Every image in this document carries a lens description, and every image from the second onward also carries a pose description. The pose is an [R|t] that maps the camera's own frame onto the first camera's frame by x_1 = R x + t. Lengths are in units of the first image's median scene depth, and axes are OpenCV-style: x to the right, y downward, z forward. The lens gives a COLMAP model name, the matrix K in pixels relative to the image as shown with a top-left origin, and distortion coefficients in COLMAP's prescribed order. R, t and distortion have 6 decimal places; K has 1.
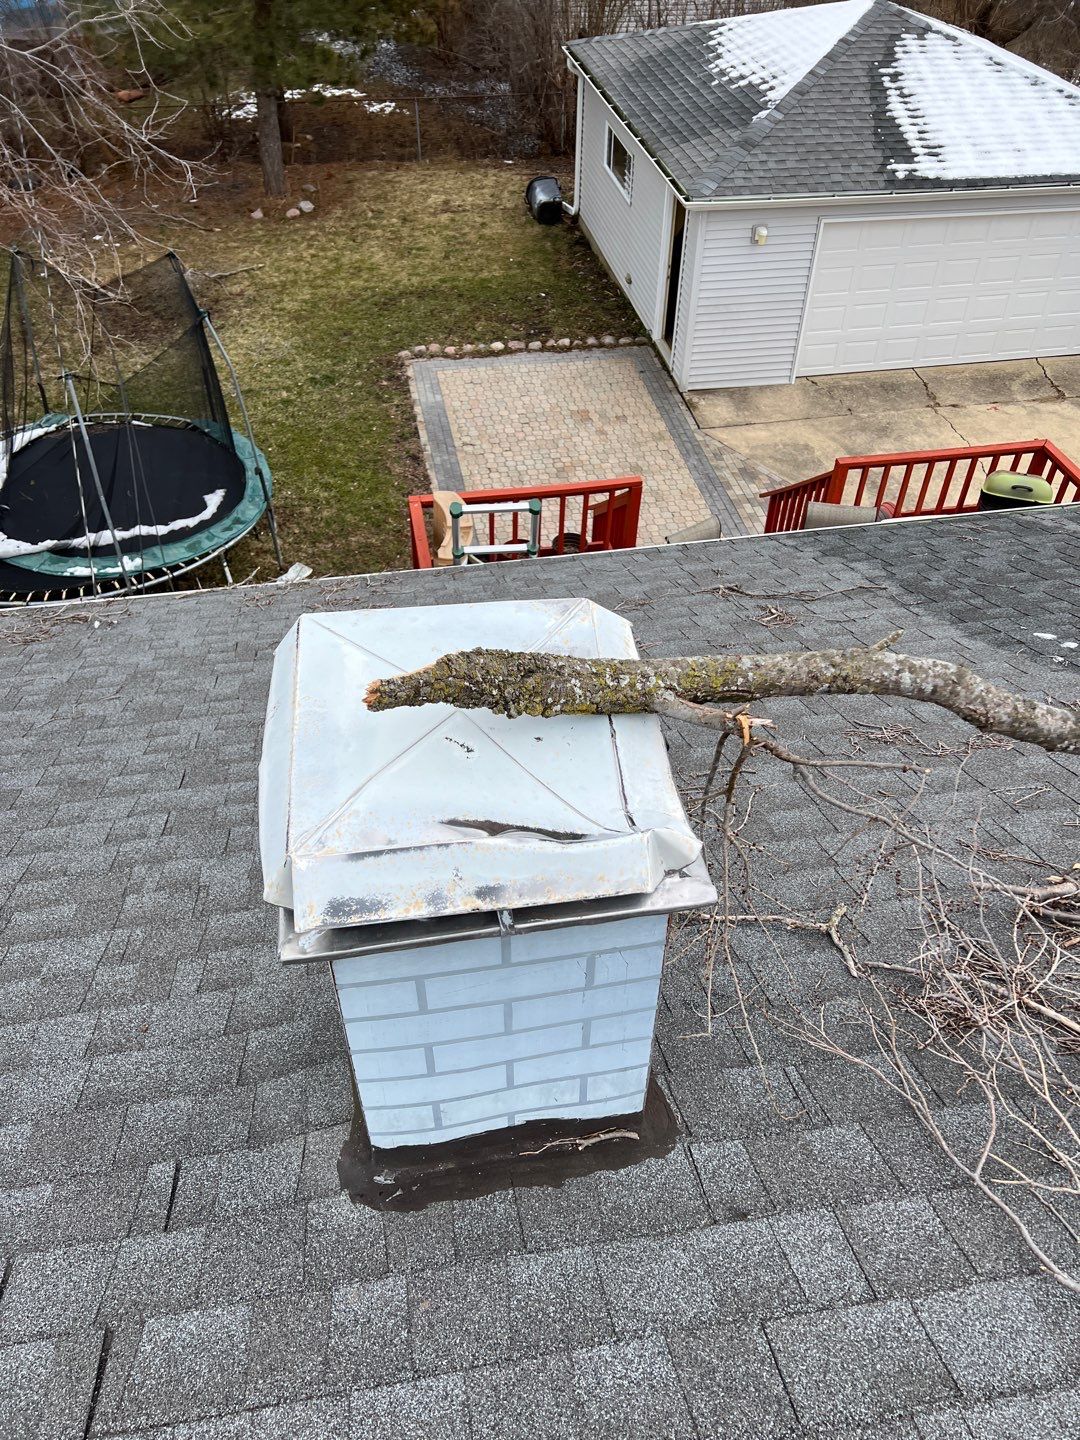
lens RADIAL K [[1068.3, 0, 537.2], [0, 1068.3, 745.4], [0, 0, 1]] dist [0.049932, -0.052577]
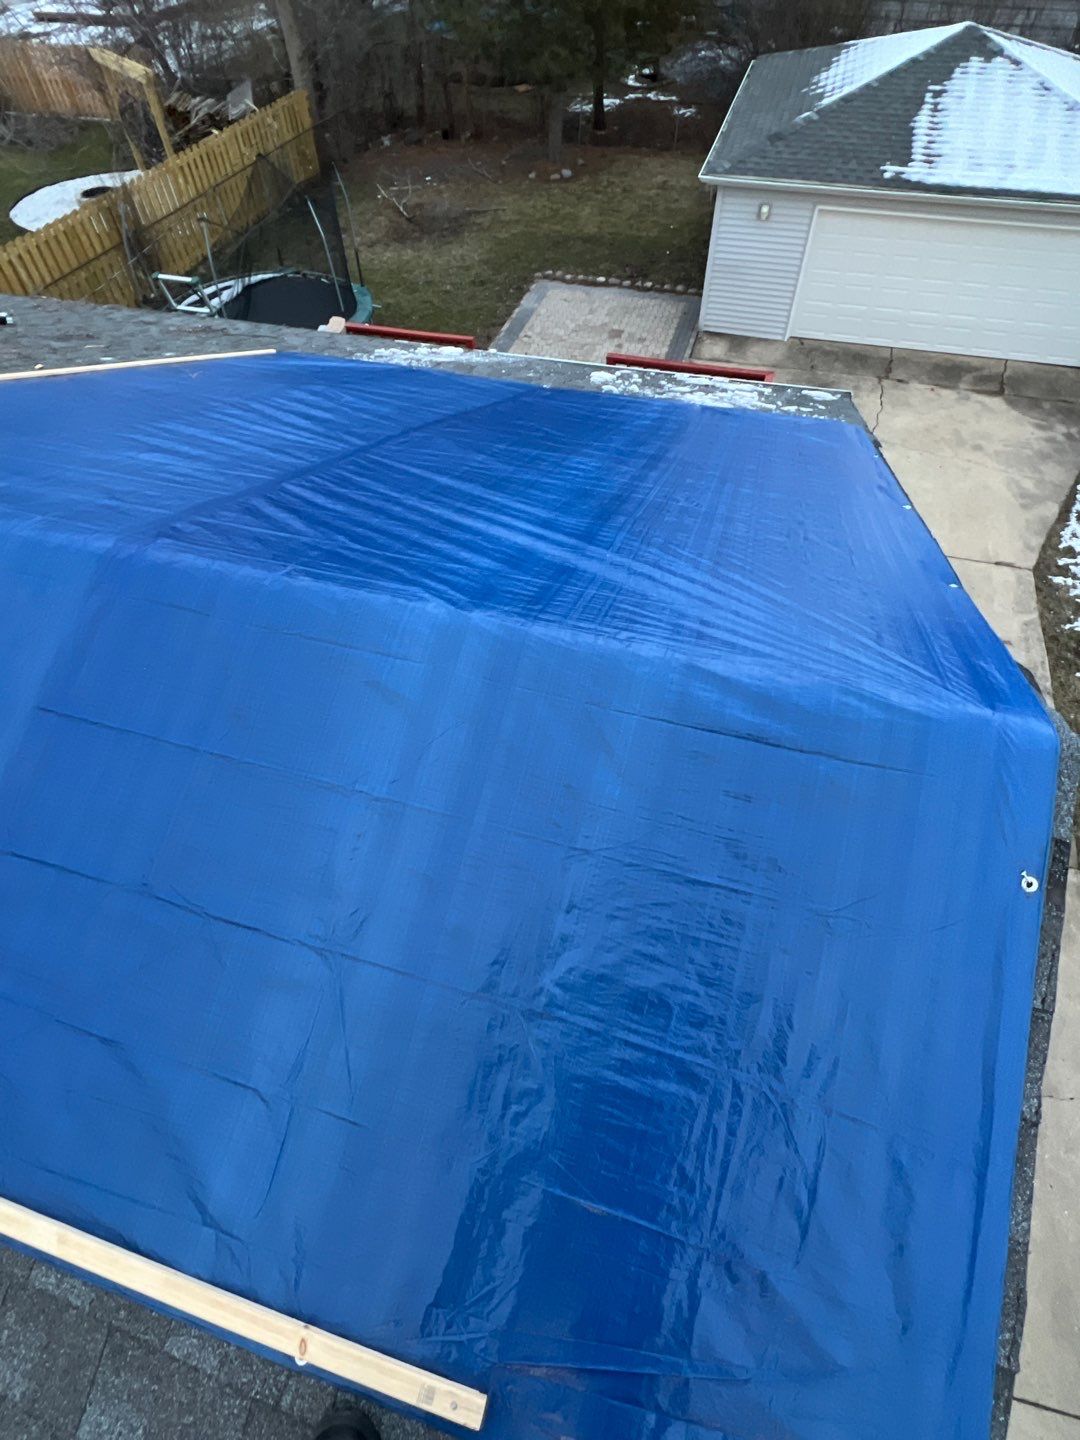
lens RADIAL K [[757.5, 0, 542.4], [0, 757.5, 716.8], [0, 0, 1]] dist [-0.000787, 0.001771]
pose [[0.891268, 0.331683, -0.309235, 0.416864], [-0.291609, 0.941434, 0.169309, 0.024708], [0.347282, -0.060724, 0.935793, 0.007170]]
